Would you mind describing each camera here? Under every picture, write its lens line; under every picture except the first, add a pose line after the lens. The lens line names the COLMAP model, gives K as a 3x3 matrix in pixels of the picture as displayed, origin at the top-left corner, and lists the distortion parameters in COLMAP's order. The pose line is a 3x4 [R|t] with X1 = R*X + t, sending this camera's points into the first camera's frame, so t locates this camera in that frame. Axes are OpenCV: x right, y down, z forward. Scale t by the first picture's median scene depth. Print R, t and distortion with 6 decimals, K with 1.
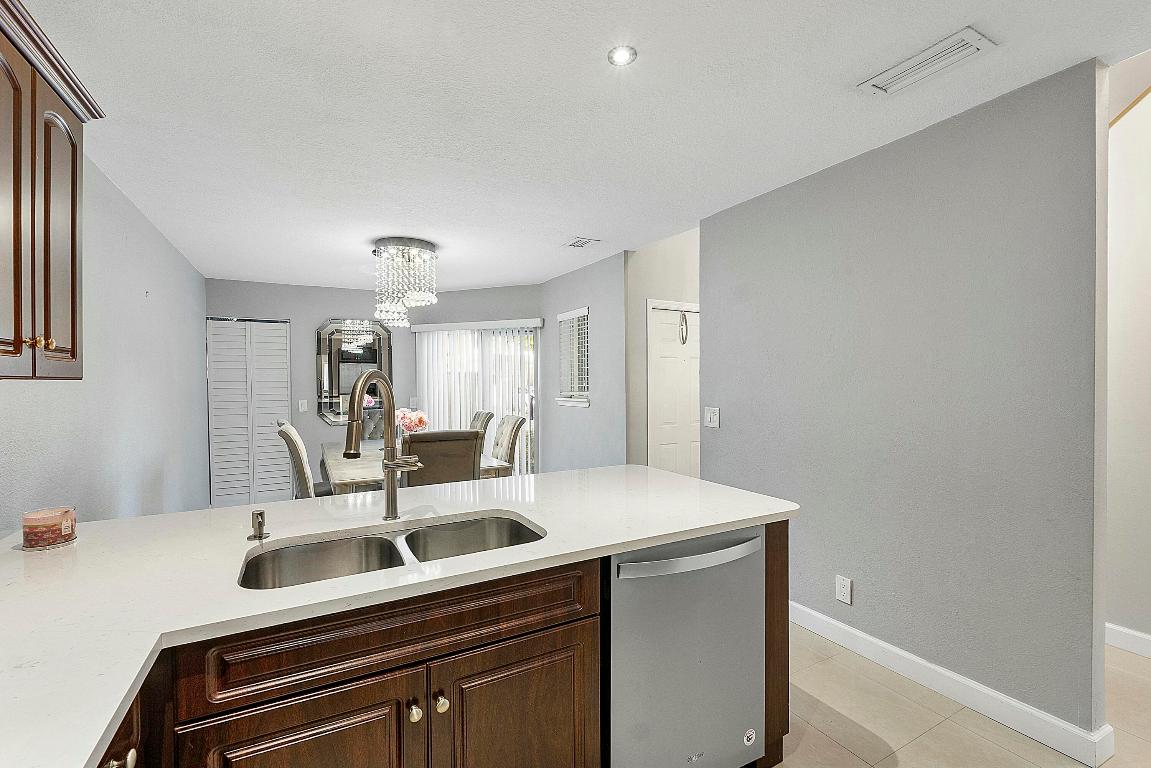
lens RADIAL K [[489.6, 0, 577.7], [0, 489.6, 386.9], [0, 0, 1]] dist [-0.006481, -0.000274]
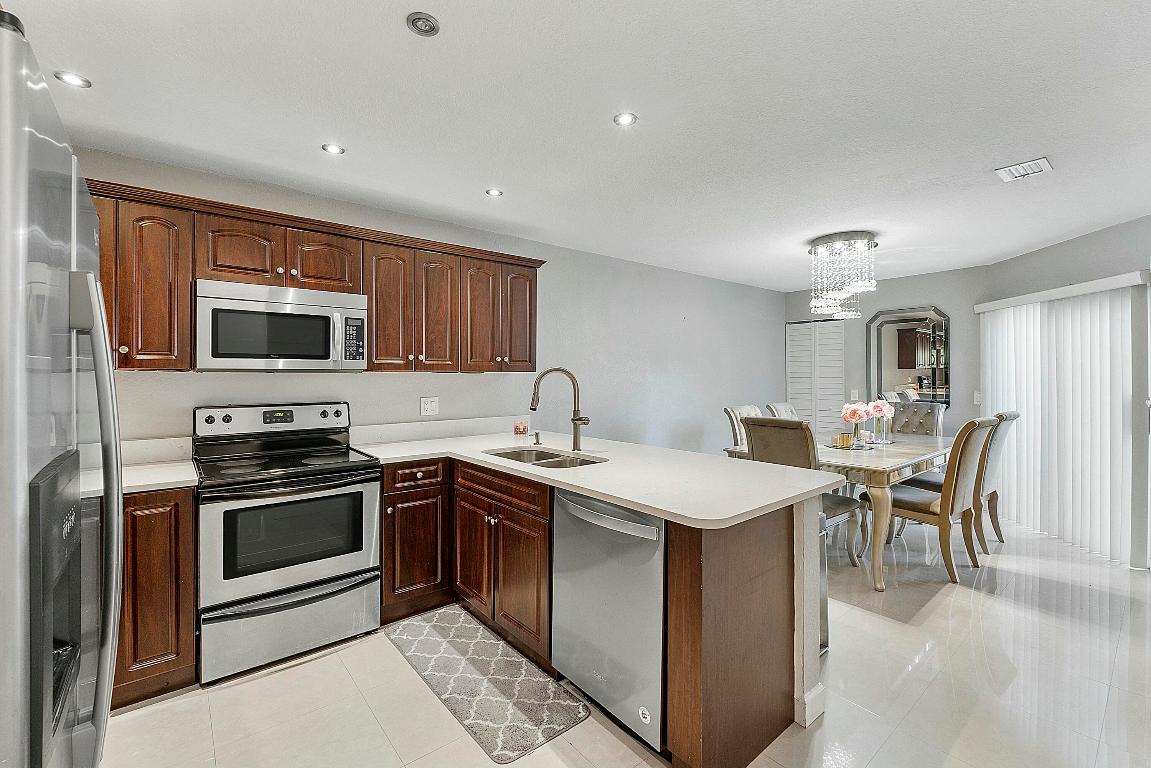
lens RADIAL K [[489.6, 0, 576.9], [0, 489.6, 375.6], [0, 0, 1]] dist [-0.006481, -0.000274]
pose [[0.196633, 0.010466, -0.980421, 0.592094], [-0.011833, 0.999896, 0.008301, -0.007525], [0.980406, 0.009969, 0.196737, 0.282536]]
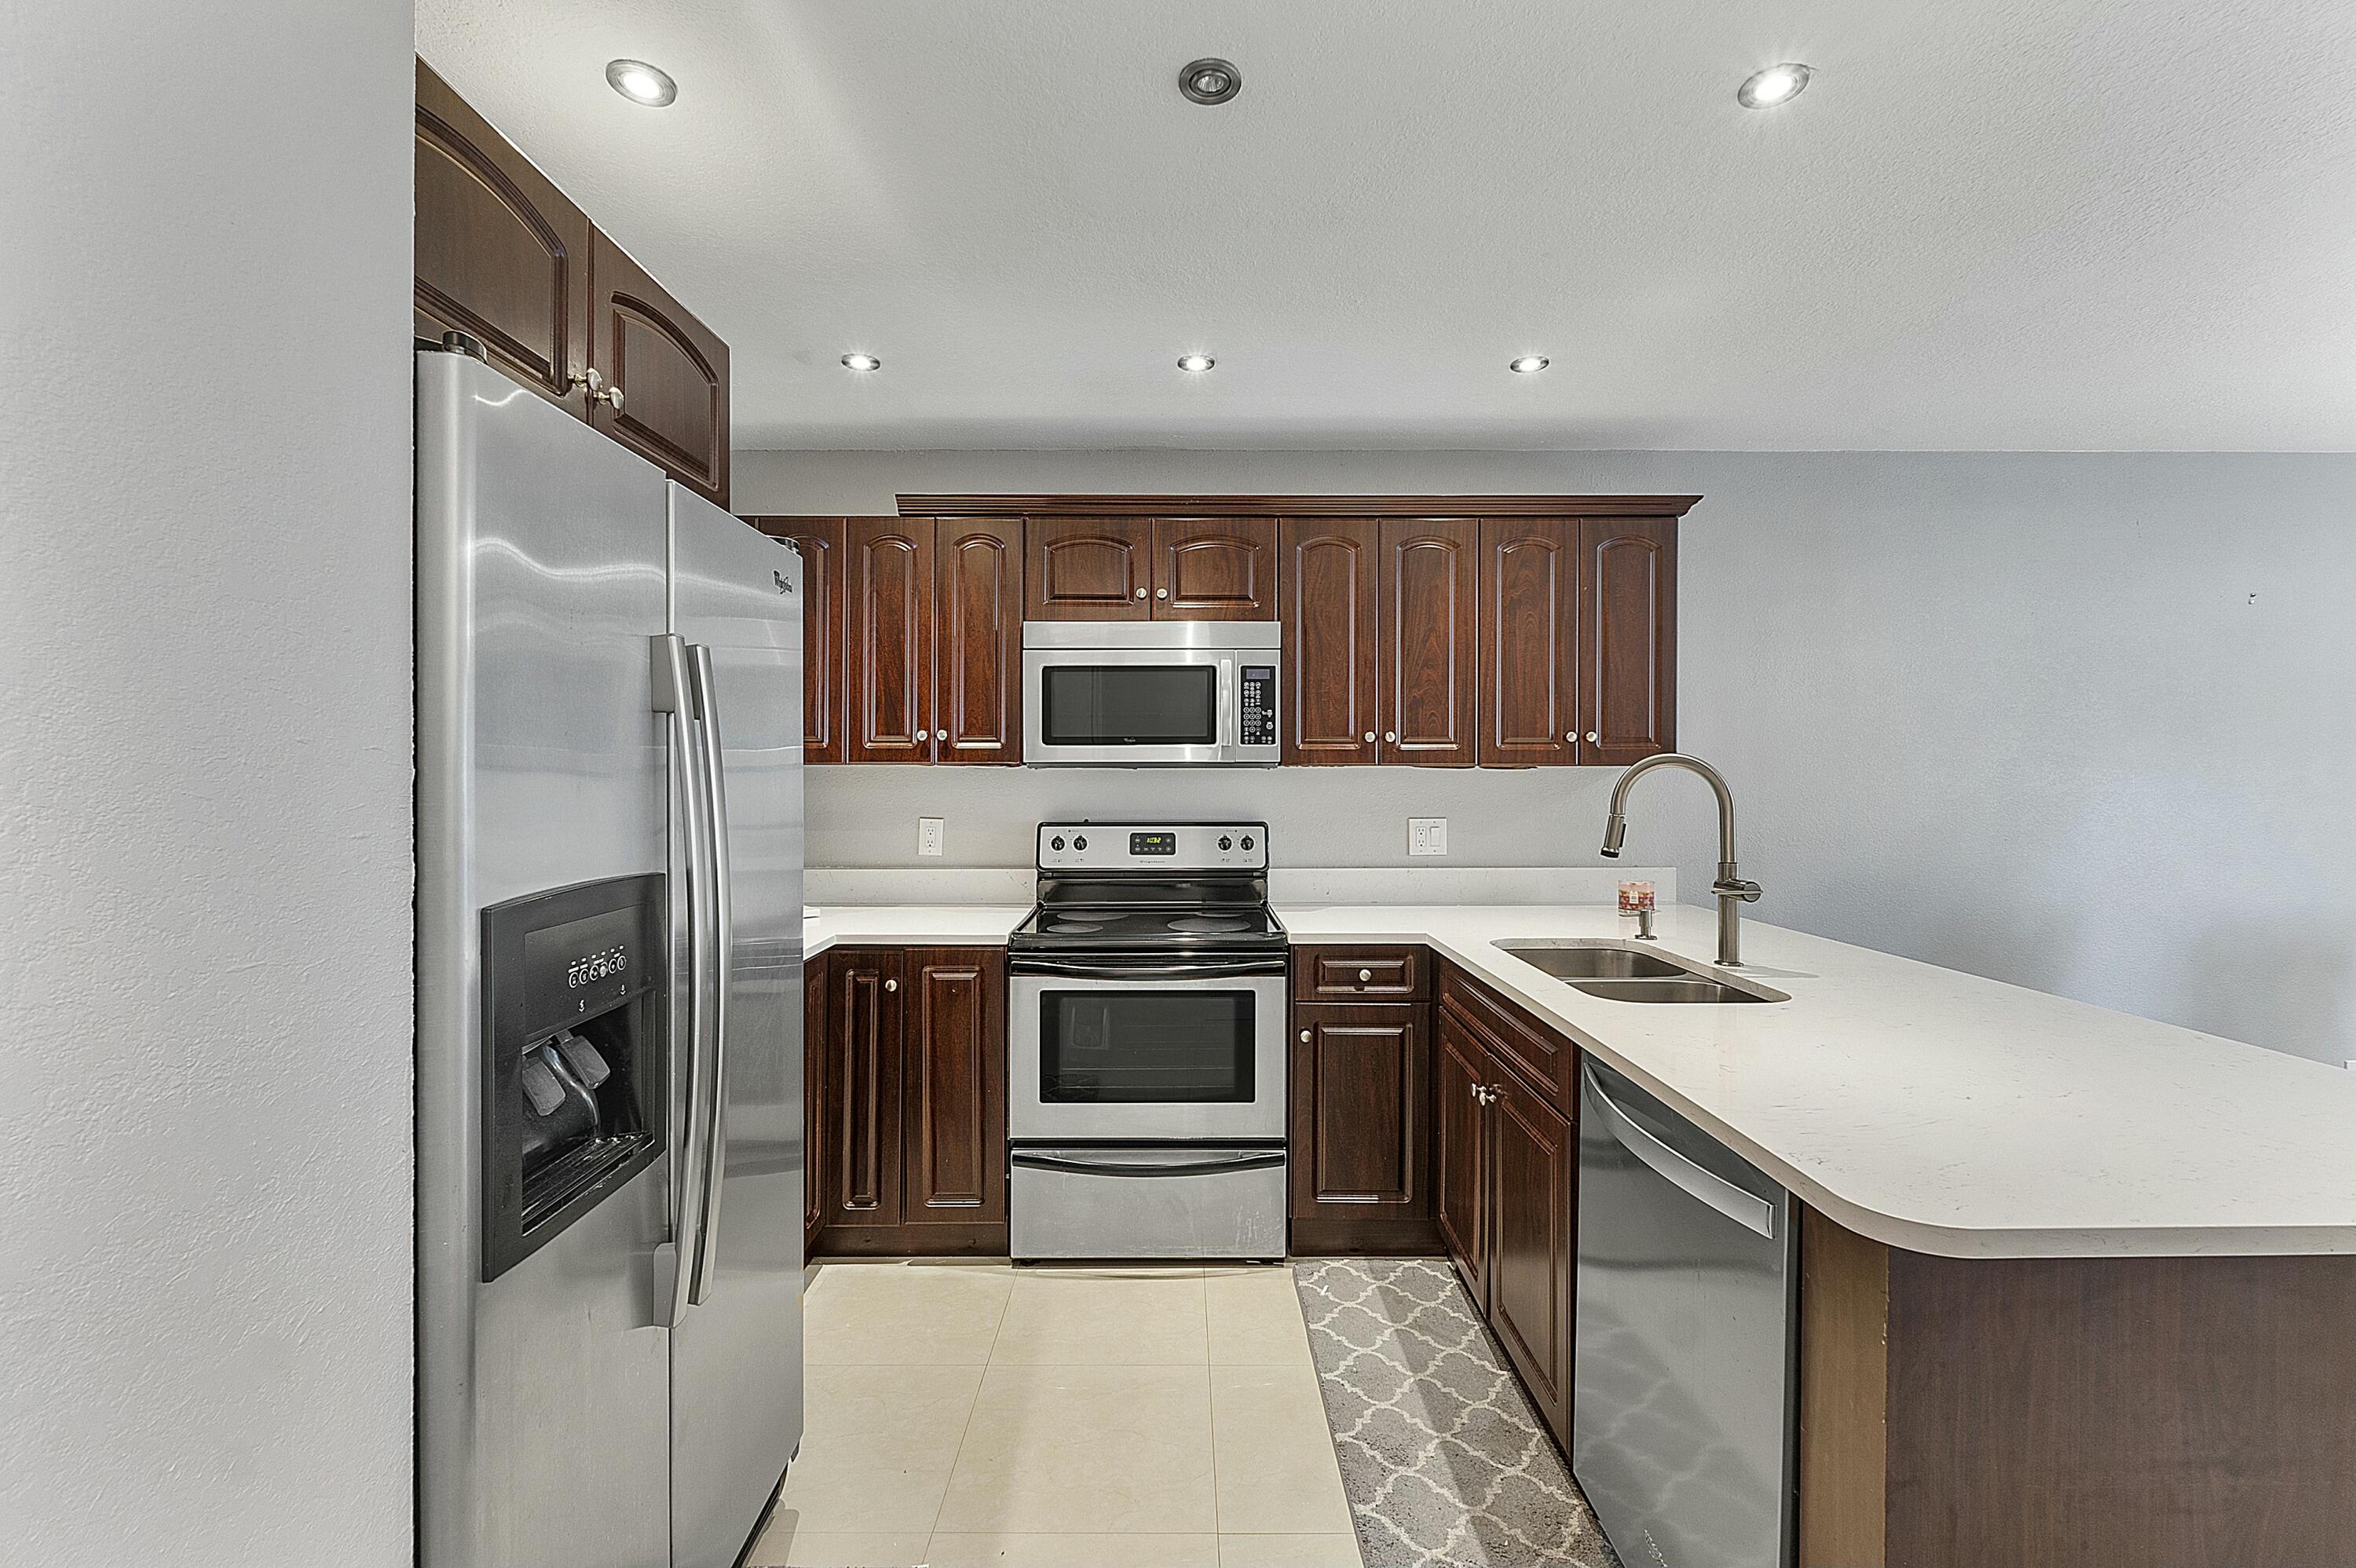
lens RADIAL K [[1002.0, 0, 1180.4], [0, 1002.0, 769.6], [0, 0, 1]] dist [-0.006481, -0.000274]
pose [[-0.471249, 0.006988, -0.881972, 0.545399], [-0.005621, 0.999925, 0.010926, -0.009050], [0.881982, 0.010107, -0.471175, 0.426852]]
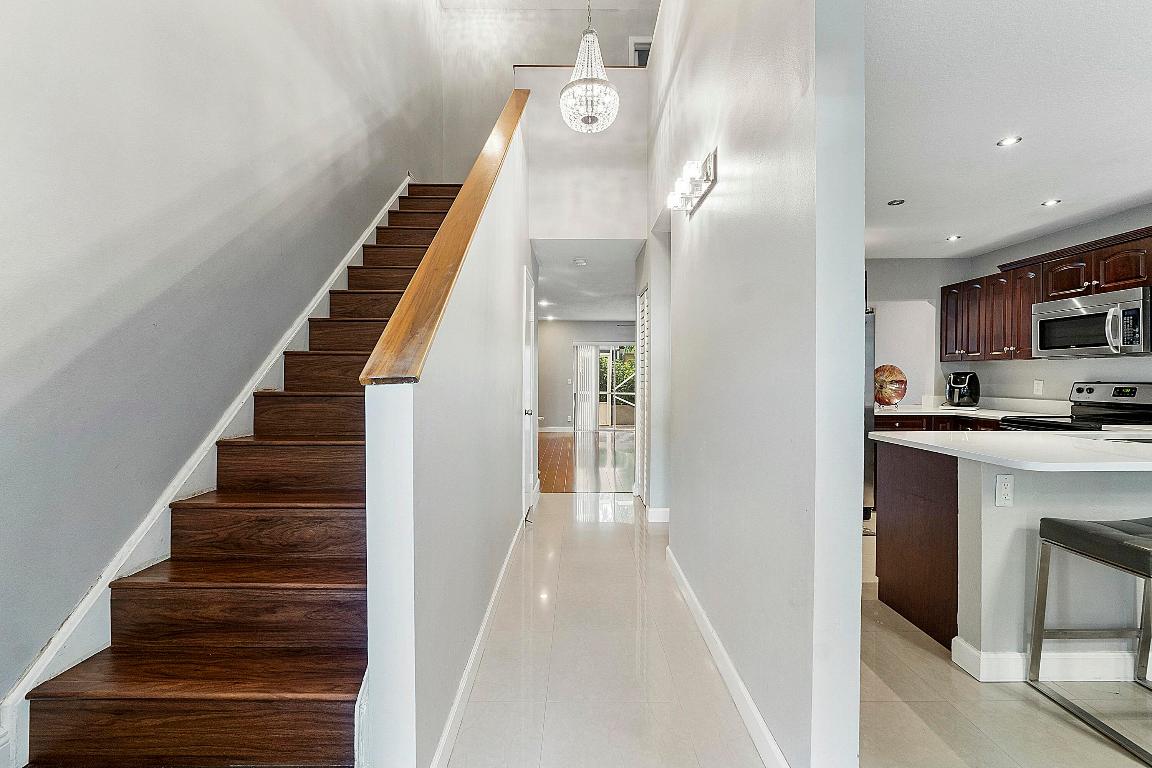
lens RADIAL K [[490.0, 0, 578.9], [0, 490.0, 380.3], [0, 0, 1]] dist [-0.006481, -0.000274]
pose [[-0.879637, 0.003642, 0.475632, 0.250130], [0.010712, 0.999869, 0.012154, 0.021799], [-0.475525, 0.015786, -0.879560, 1.340493]]
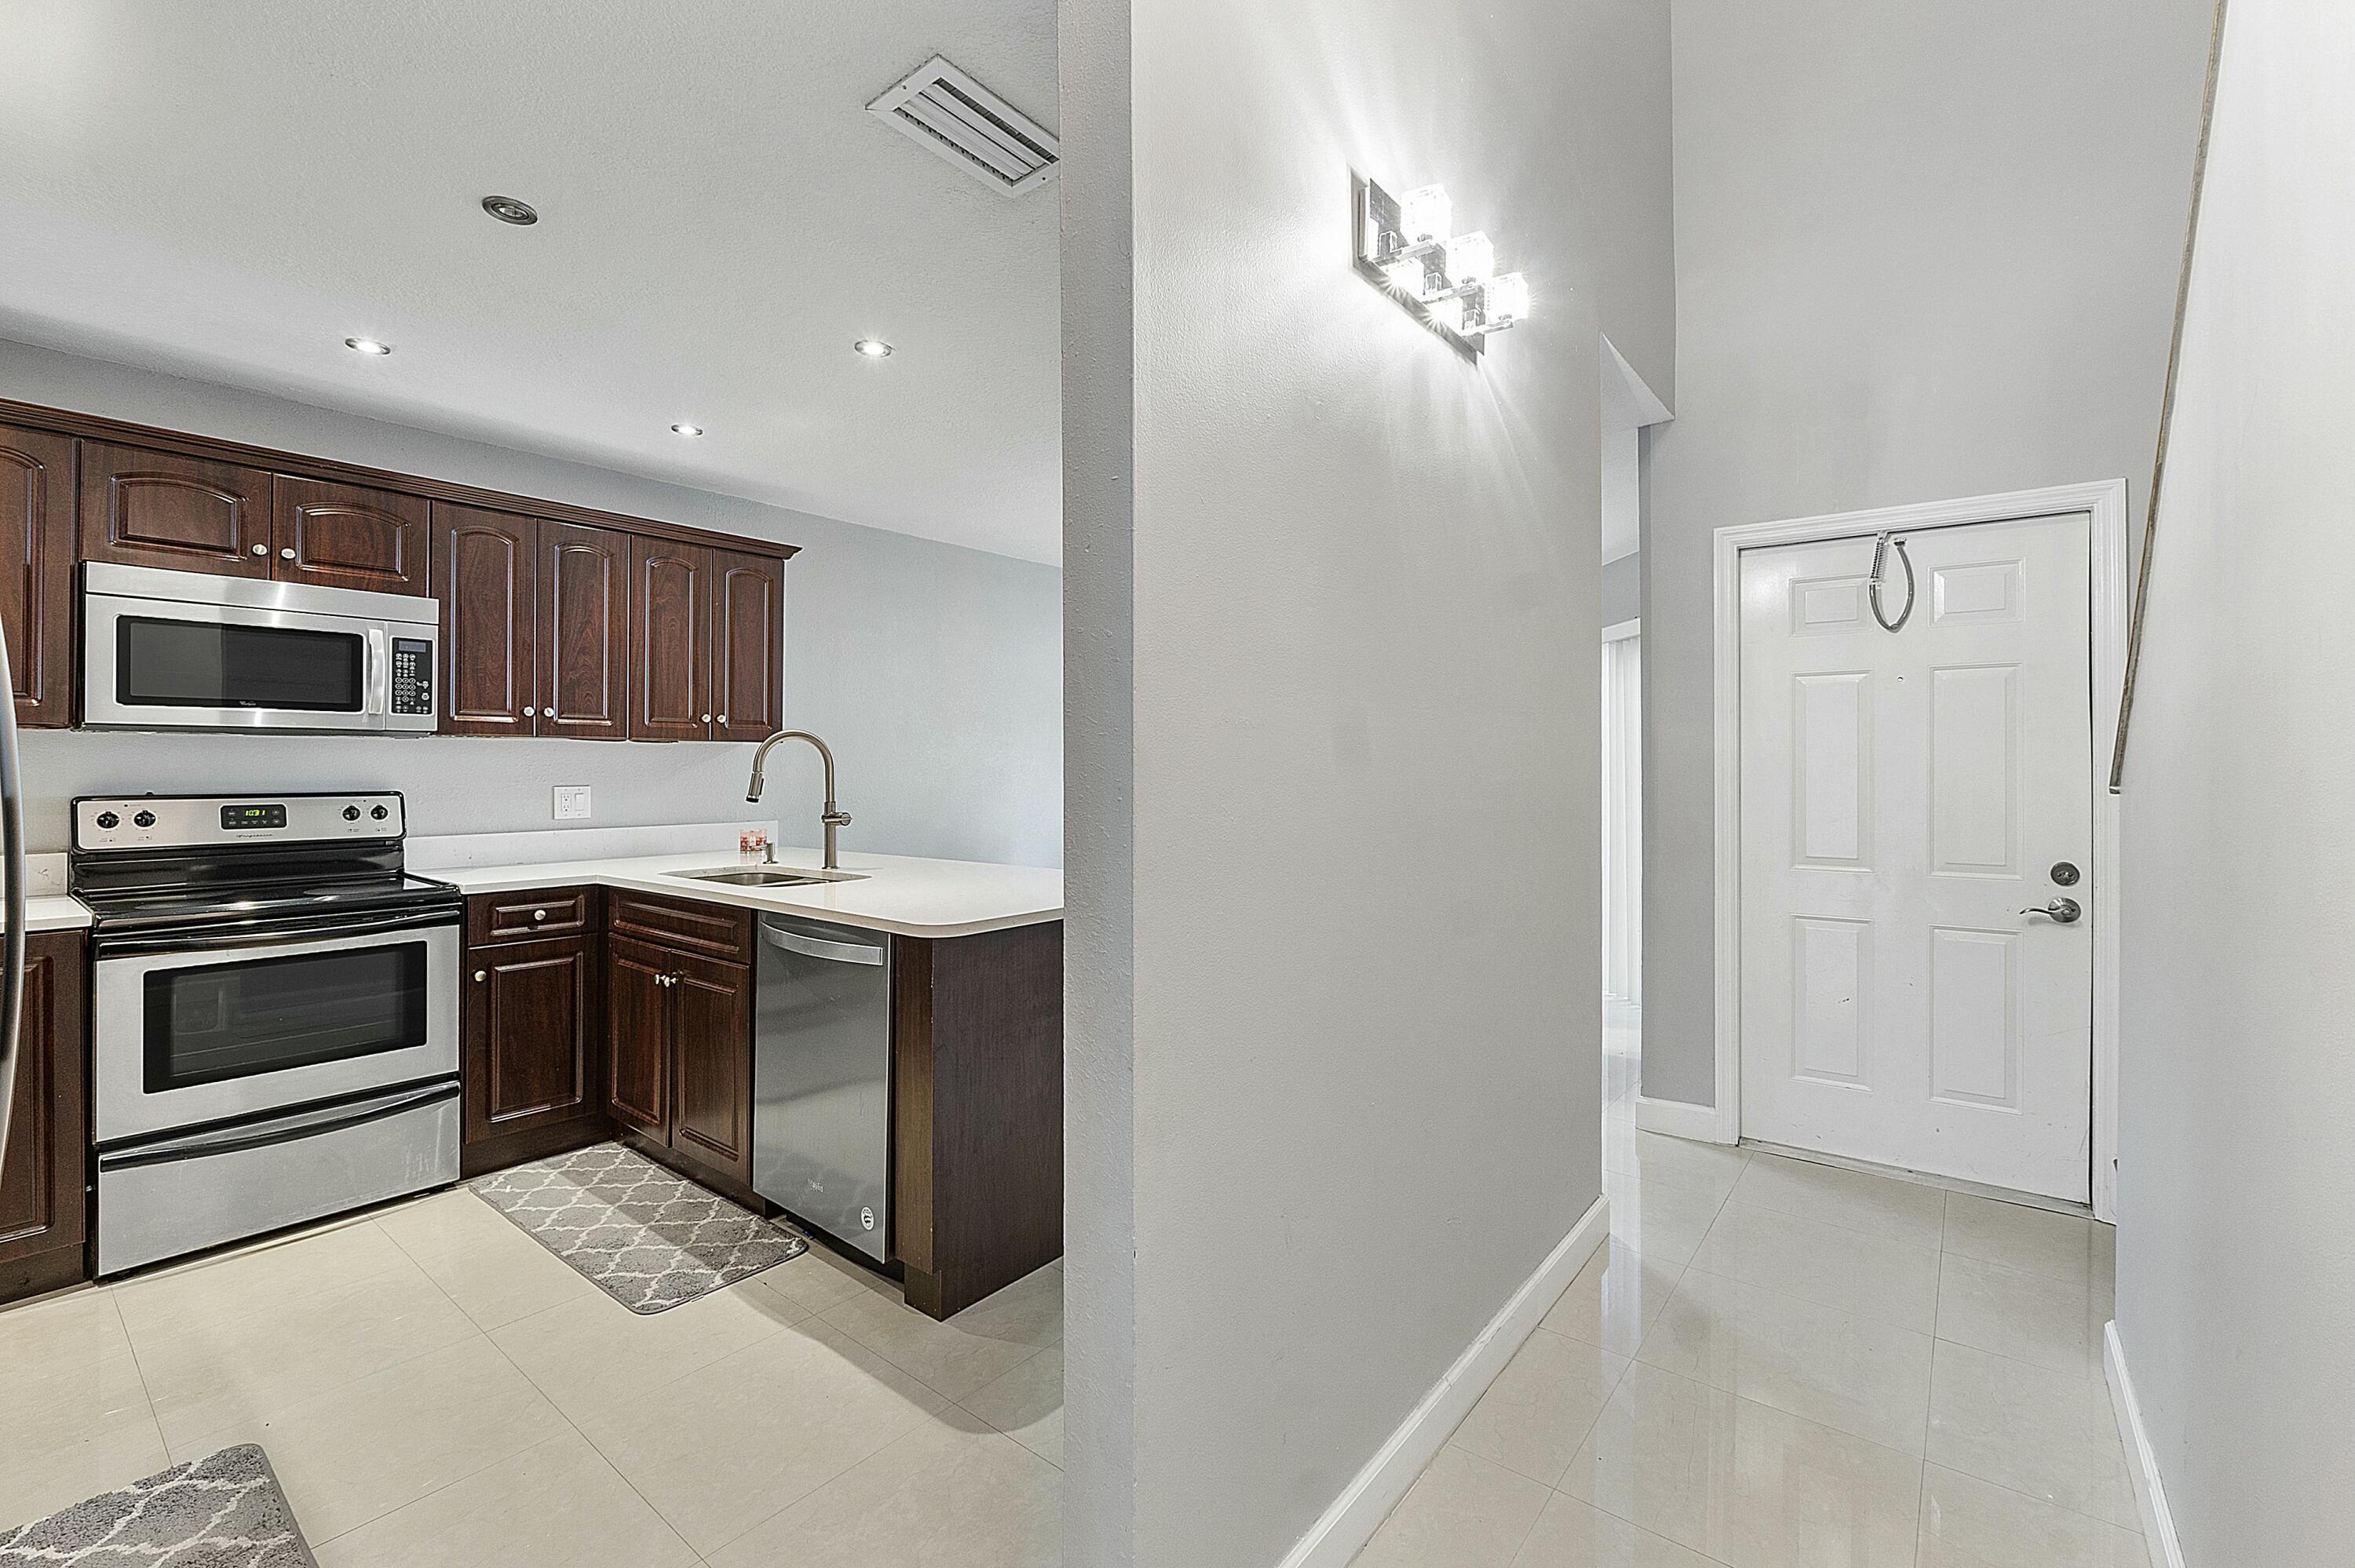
lens RADIAL K [[1001.5, 0, 1183.4], [0, 1001.5, 766.8], [0, 0, 1]] dist [-0.006481, -0.000274]
pose [[0.395574, 0.007112, -0.918406, 0.842281], [-0.013181, 0.999911, 0.002066, 0.013997], [0.918339, 0.011288, 0.395633, 0.366041]]
